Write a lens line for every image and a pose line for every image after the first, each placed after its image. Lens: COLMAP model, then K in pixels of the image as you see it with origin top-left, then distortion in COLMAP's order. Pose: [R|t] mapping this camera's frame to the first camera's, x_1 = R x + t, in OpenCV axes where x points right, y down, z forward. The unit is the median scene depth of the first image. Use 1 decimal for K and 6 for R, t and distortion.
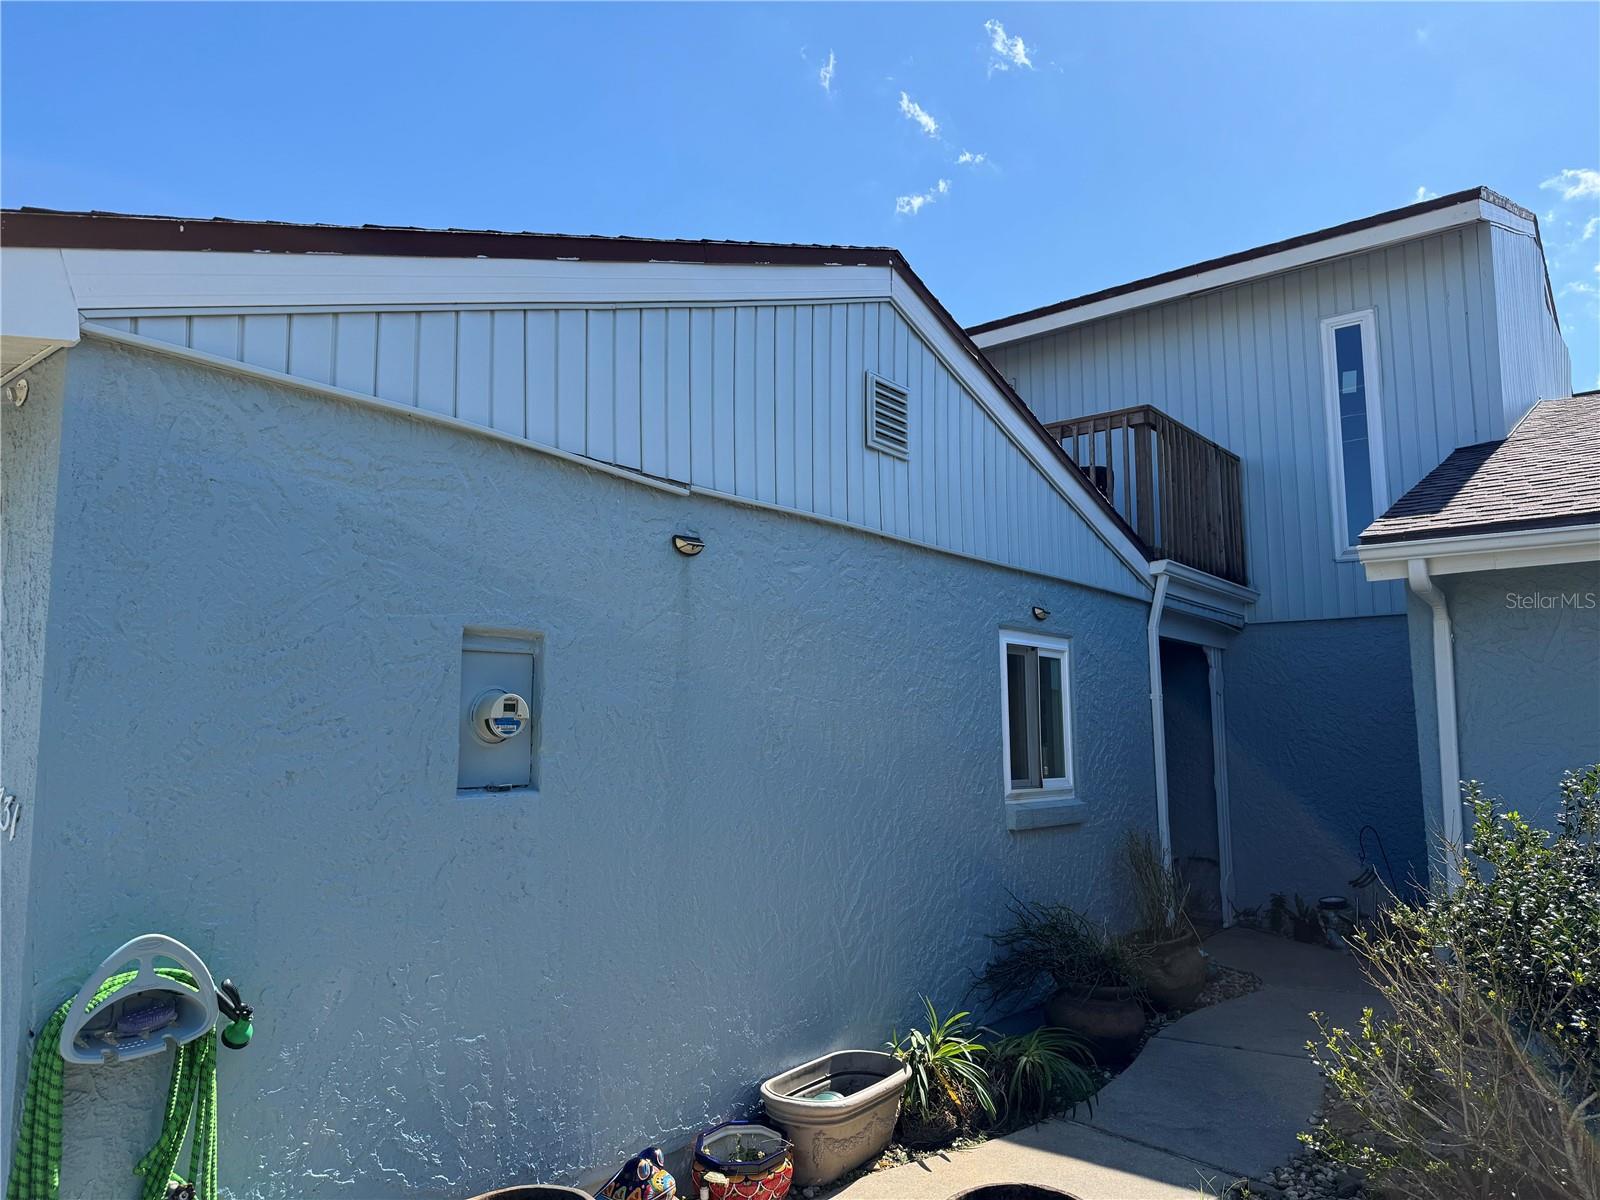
lens RADIAL K [[1121.3, 0, 808.5], [0, 1121.3, 607.5], [0, 0, 1]] dist [0.059198, -0.065724]
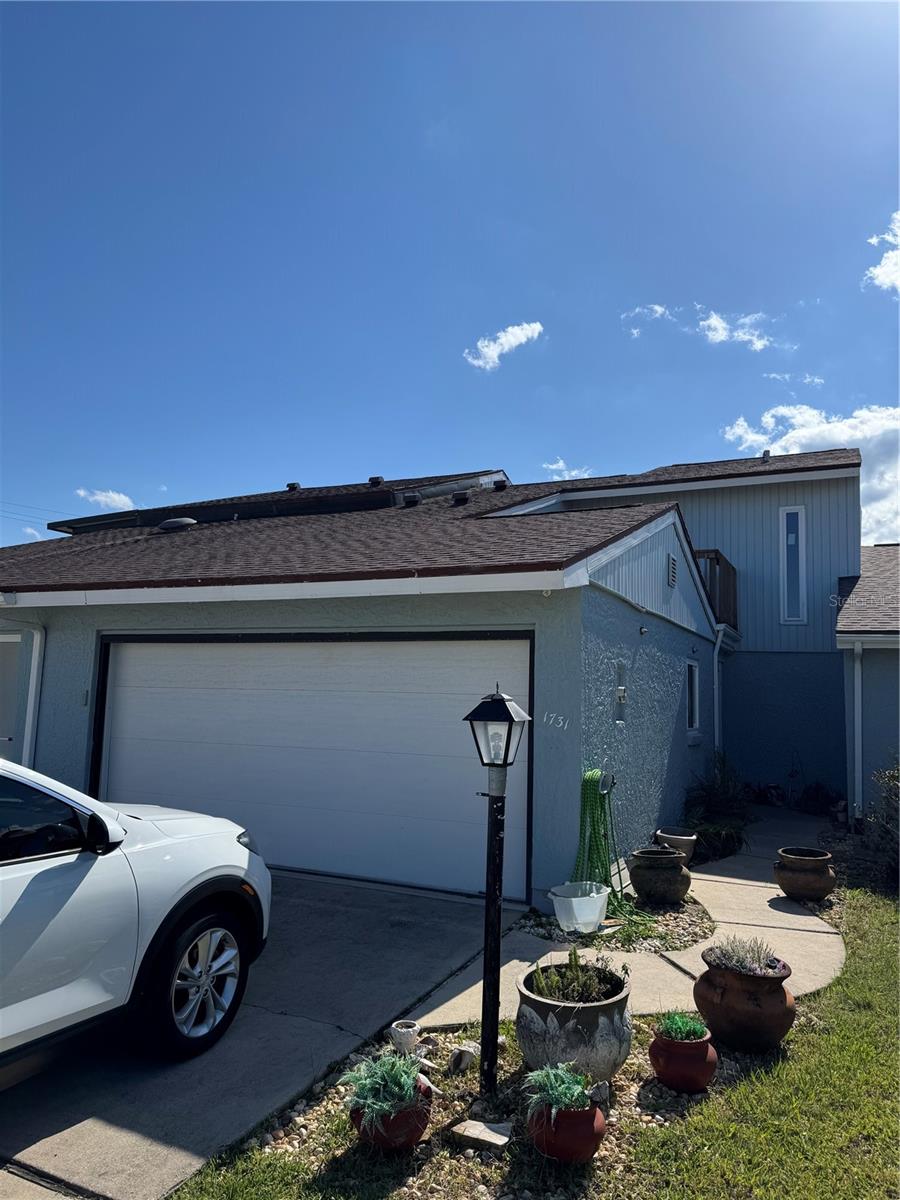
lens RADIAL K [[834.9, 0, 450.0], [0, 834.9, 600.0], [0, 0, 1]] dist [0.111080, -0.173375]
pose [[0.975655, 0.064679, 0.209559, -0.723583], [-0.066561, 0.997780, 0.001936, -0.075373], [-0.208968, -0.015837, 0.977794, -0.629282]]
